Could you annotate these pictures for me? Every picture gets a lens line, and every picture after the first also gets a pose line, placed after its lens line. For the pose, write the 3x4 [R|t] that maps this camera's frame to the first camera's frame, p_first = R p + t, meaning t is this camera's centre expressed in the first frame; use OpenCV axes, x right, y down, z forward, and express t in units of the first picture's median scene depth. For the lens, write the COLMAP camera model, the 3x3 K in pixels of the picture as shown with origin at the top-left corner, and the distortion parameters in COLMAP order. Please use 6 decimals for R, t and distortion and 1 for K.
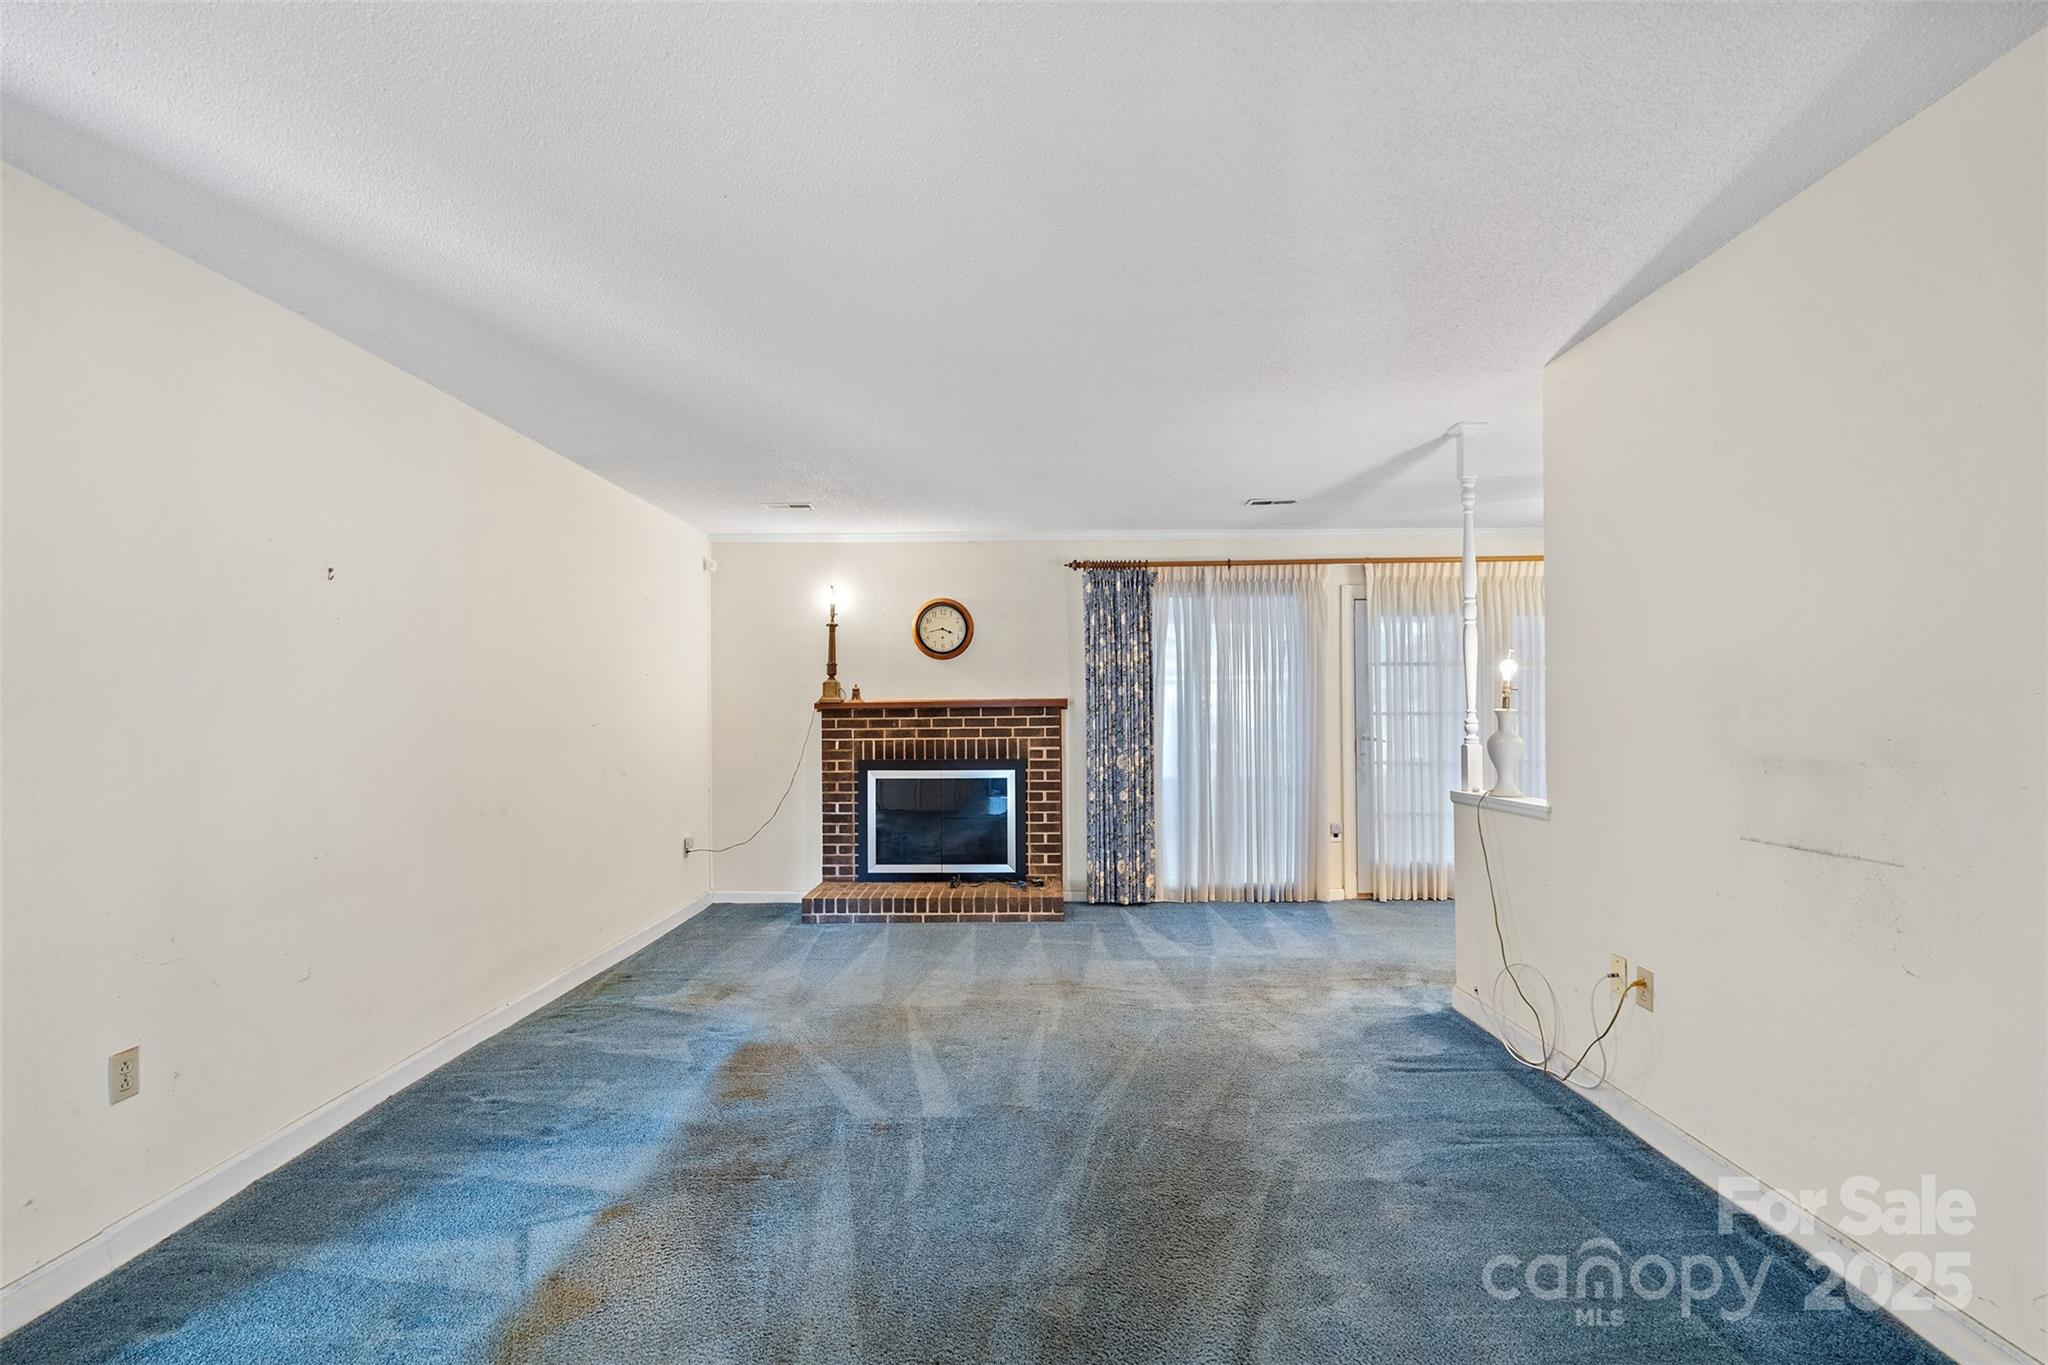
lens RADIAL K [[940.6, 0, 1018.6], [0, 940.6, 699.9], [0, 0, 1]] dist [-0.001117, -0.000082]
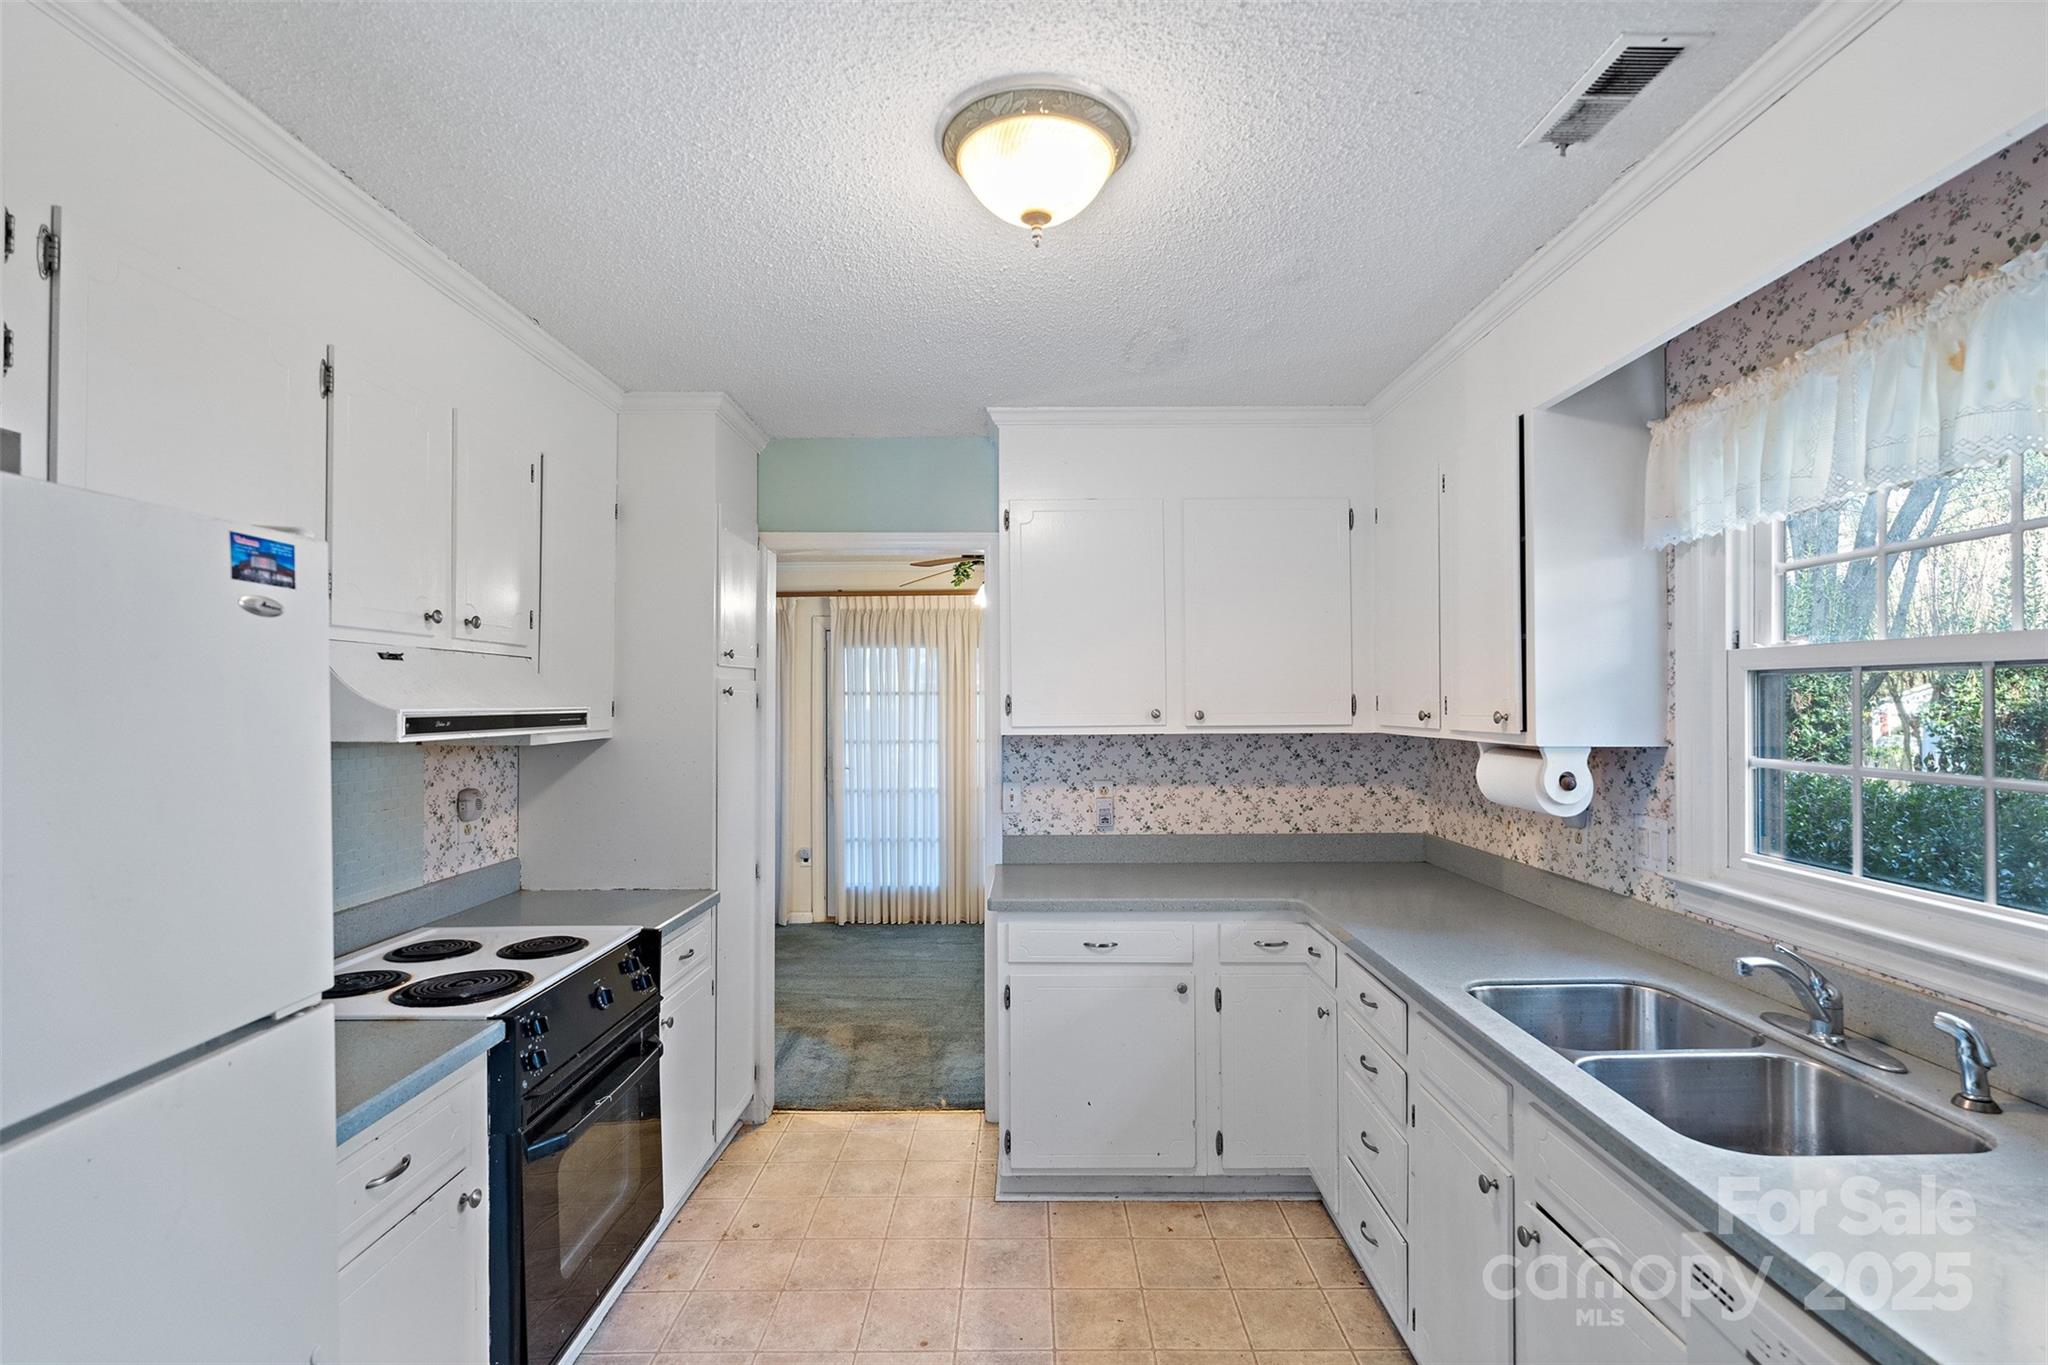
lens RADIAL K [[951.0, 0, 1017.7], [0, 951.0, 698.9], [0, 0, 1]] dist [-0.002370, 0.000101]
pose [[0.999957, 0.002661, 0.008902, 0.566036], [-0.002626, 0.999989, -0.003930, -0.029083], [-0.008913, 0.003907, 0.999953, -0.039384]]
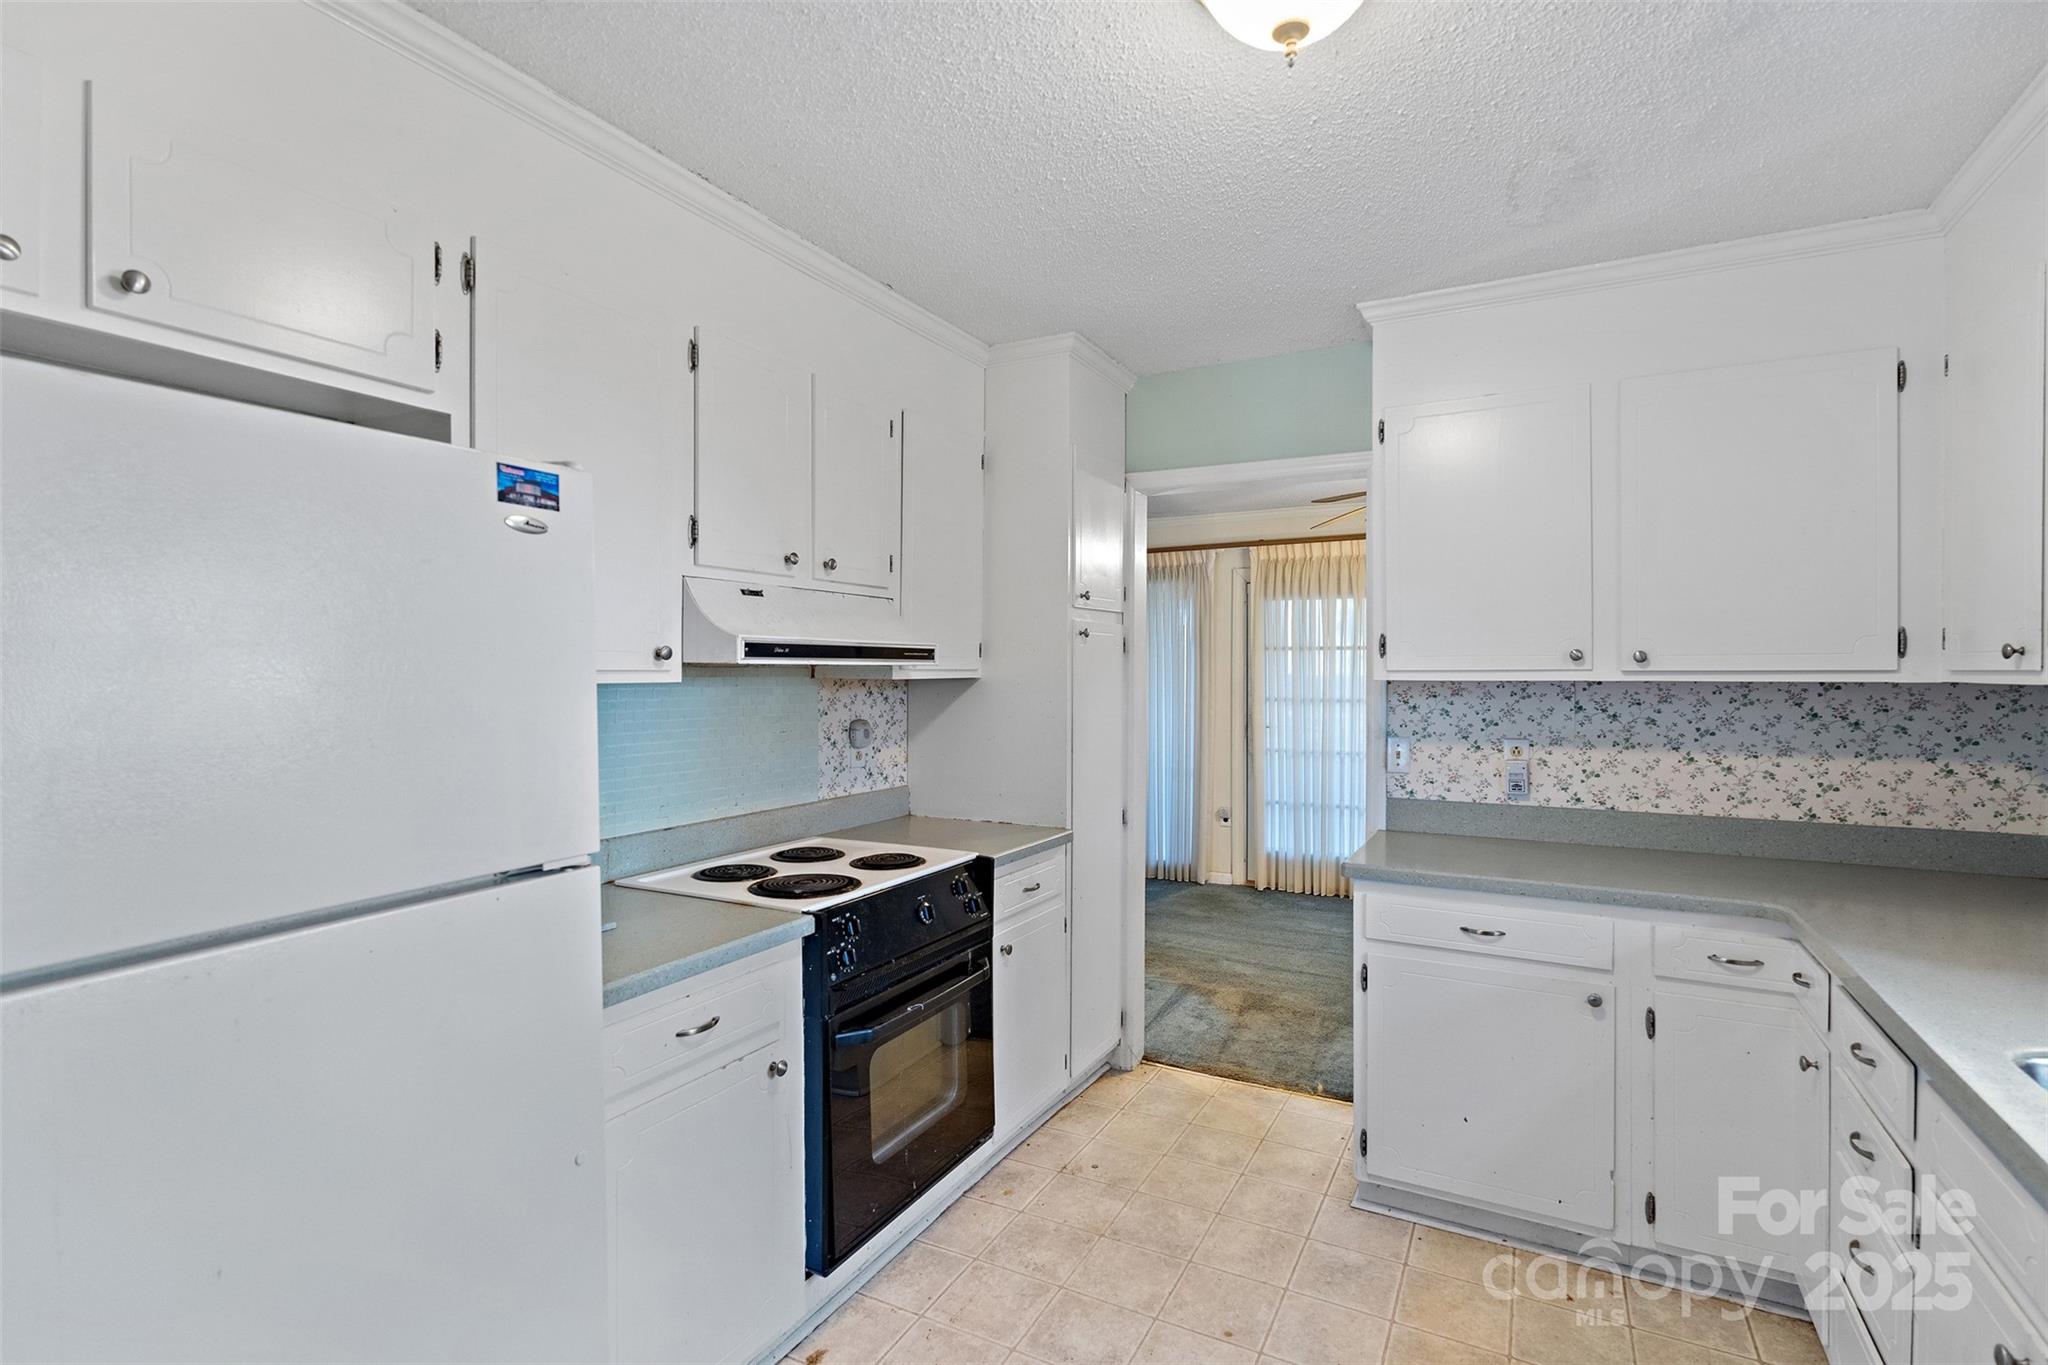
lens RADIAL K [[962.6, 0, 1024.0], [0, 962.6, 682.5], [0, 0, 1]] dist [-0.000864, 0.001016]
pose [[0.889709, 0.014247, -0.456306, 0.619408], [-0.008008, 0.999846, 0.015602, -0.016837], [0.456458, -0.010227, 0.889686, -0.005824]]
